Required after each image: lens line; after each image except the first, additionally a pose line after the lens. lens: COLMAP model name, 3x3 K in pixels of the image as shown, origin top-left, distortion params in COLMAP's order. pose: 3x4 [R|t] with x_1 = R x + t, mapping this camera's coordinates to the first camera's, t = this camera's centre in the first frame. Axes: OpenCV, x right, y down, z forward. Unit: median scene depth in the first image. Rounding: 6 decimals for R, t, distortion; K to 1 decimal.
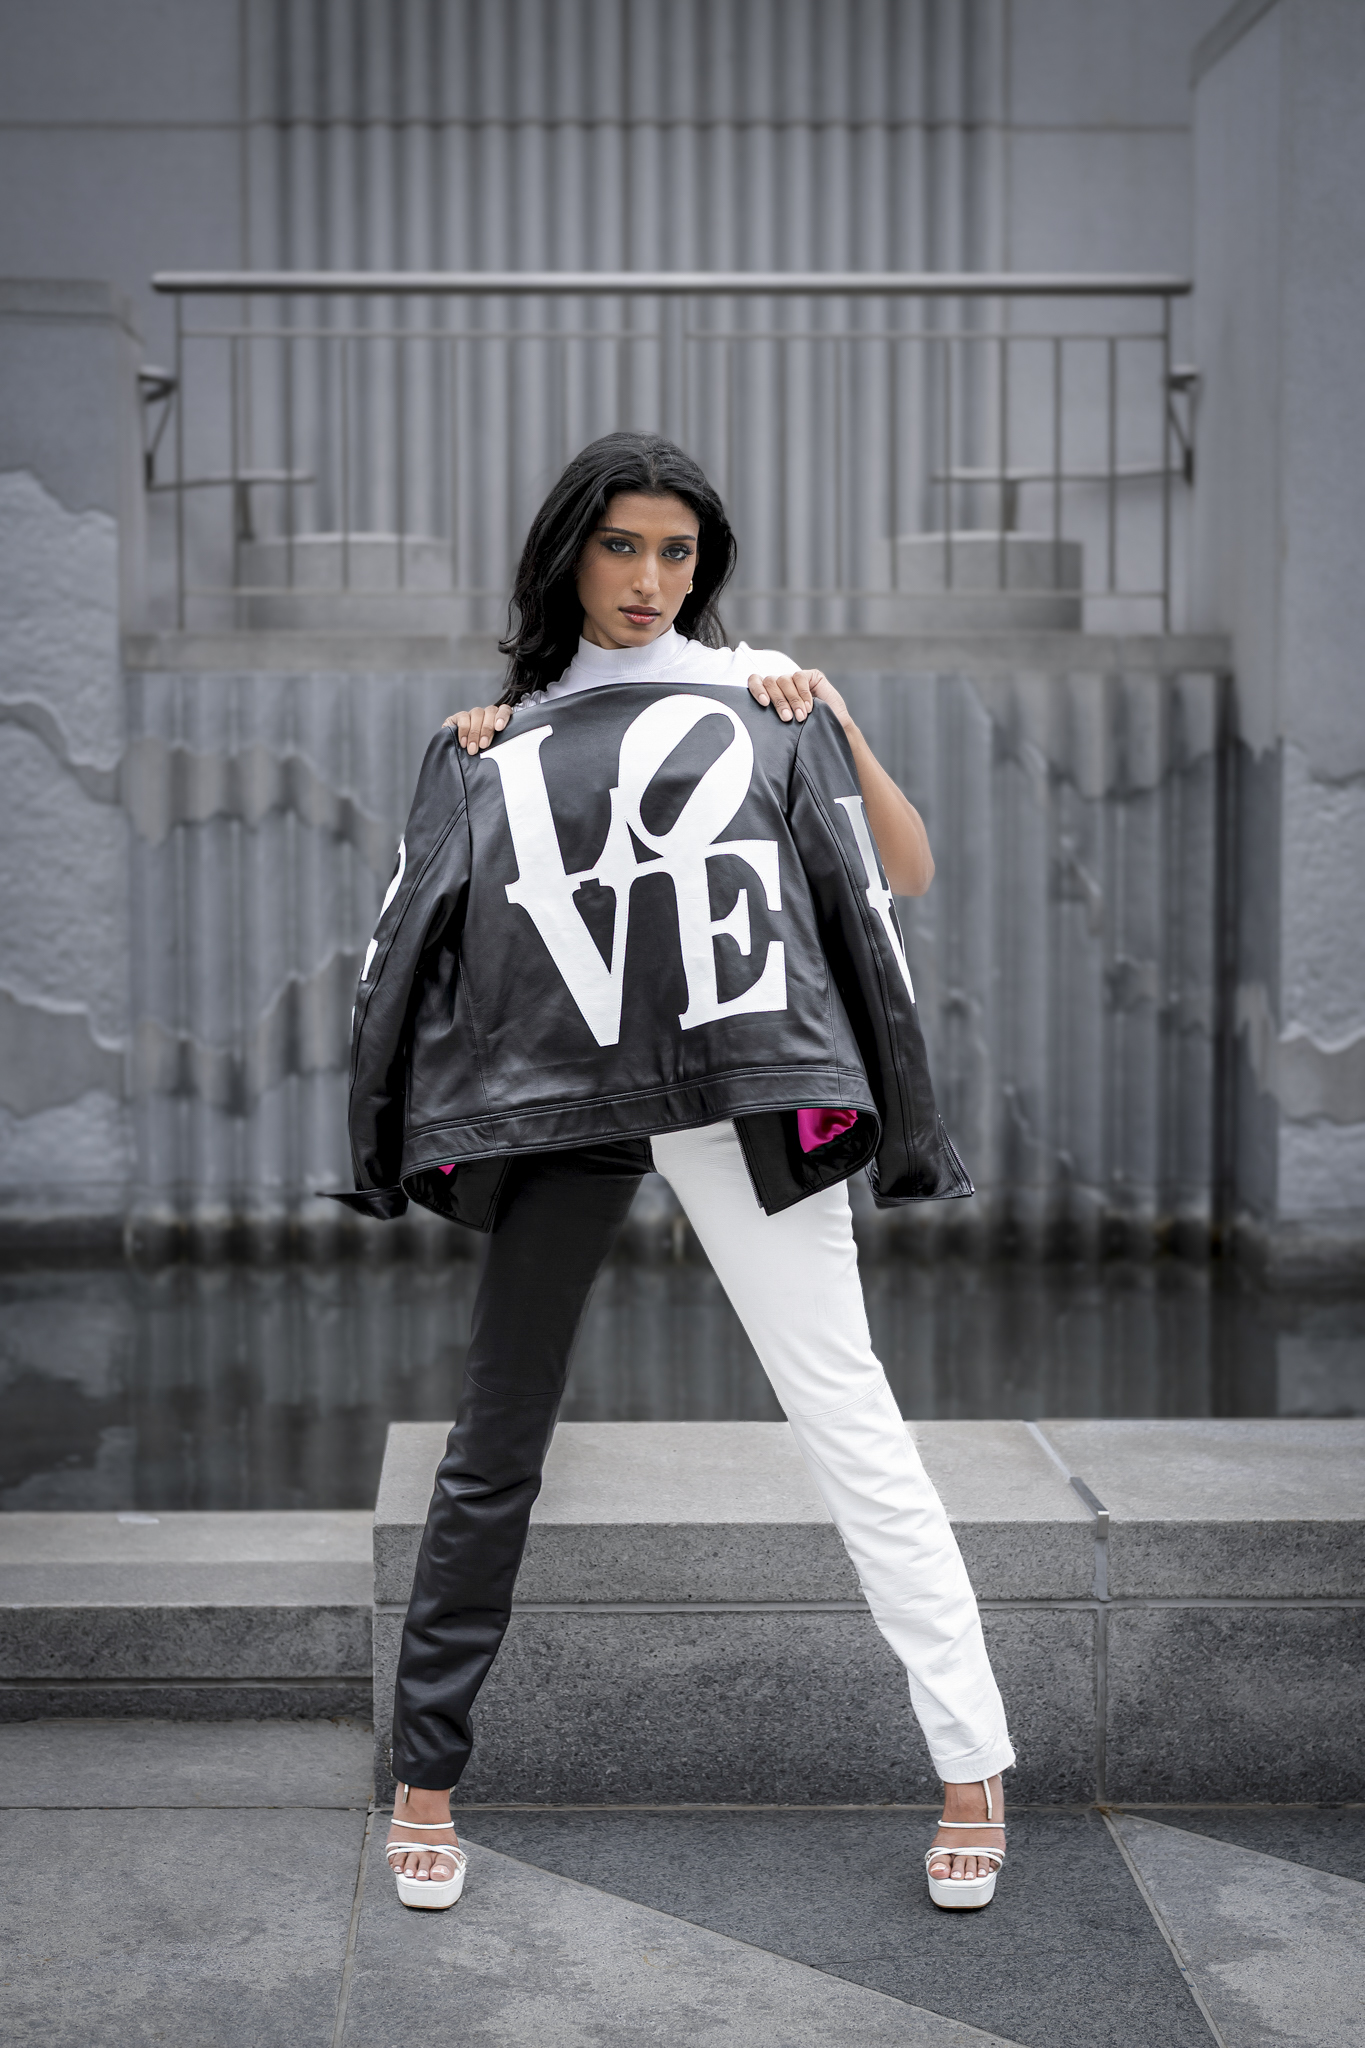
lens RADIAL K [[3293.4, 0, 500.7], [0, 3293.4, 1033.2], [0, 0, 1]] dist [0.009382, -0.007542]
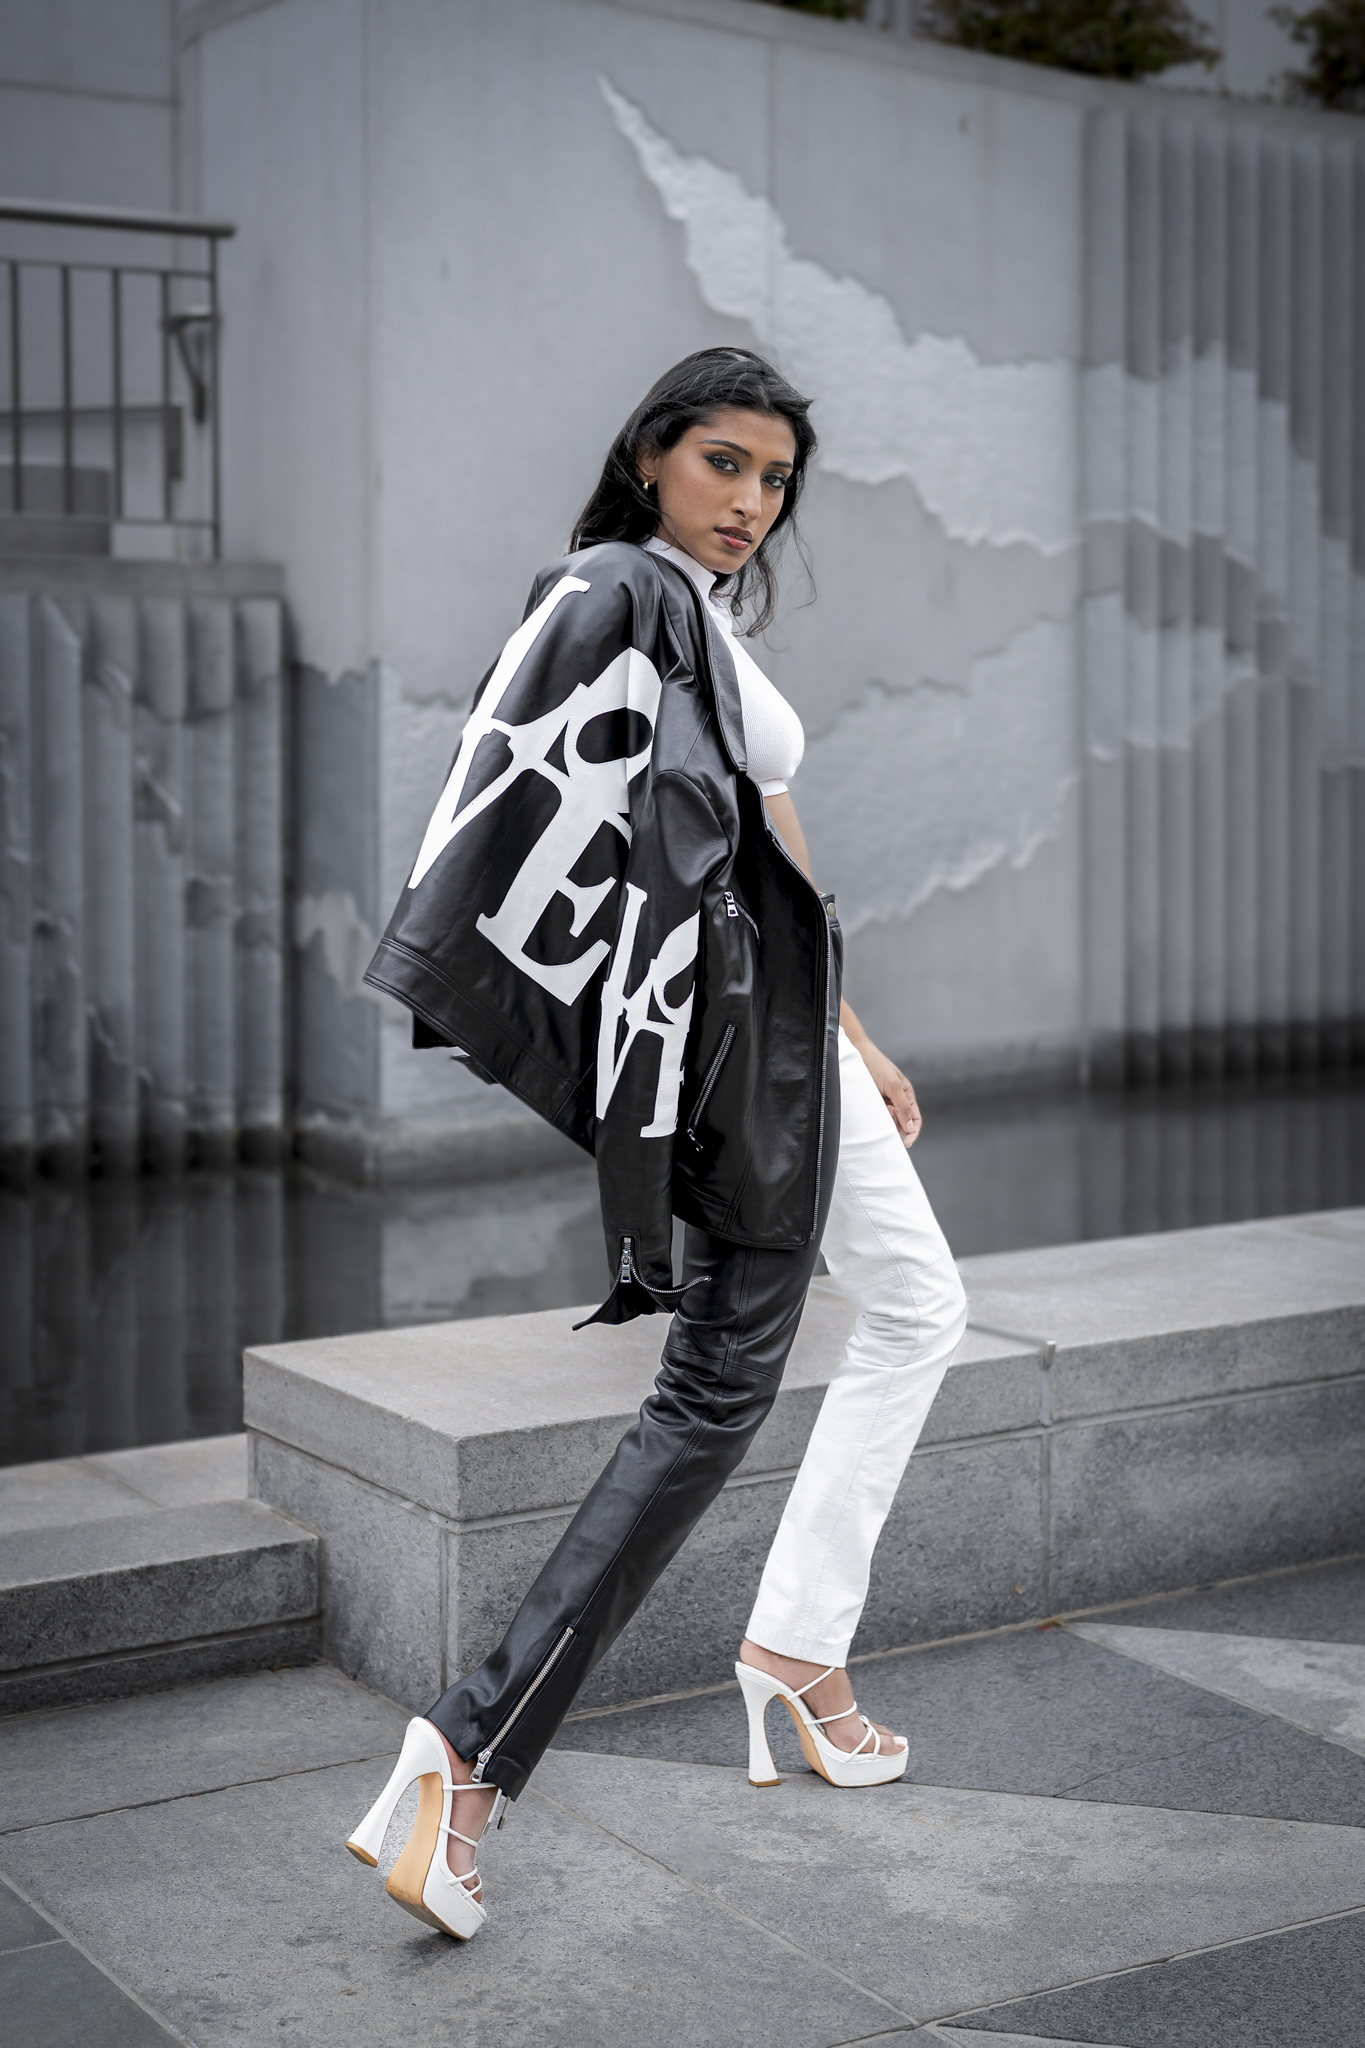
lens RADIAL K [[3193.8, 0, 555.8], [0, 3193.8, 869.4], [0, 0, 1]] dist [-0.016711, 0.124474]
pose [[0.839397, -0.025978, 0.542898, -0.505104], [0.046777, 0.998604, -0.024540, 0.009921], [-0.541502, 0.045994, 0.839440, 0.207536]]
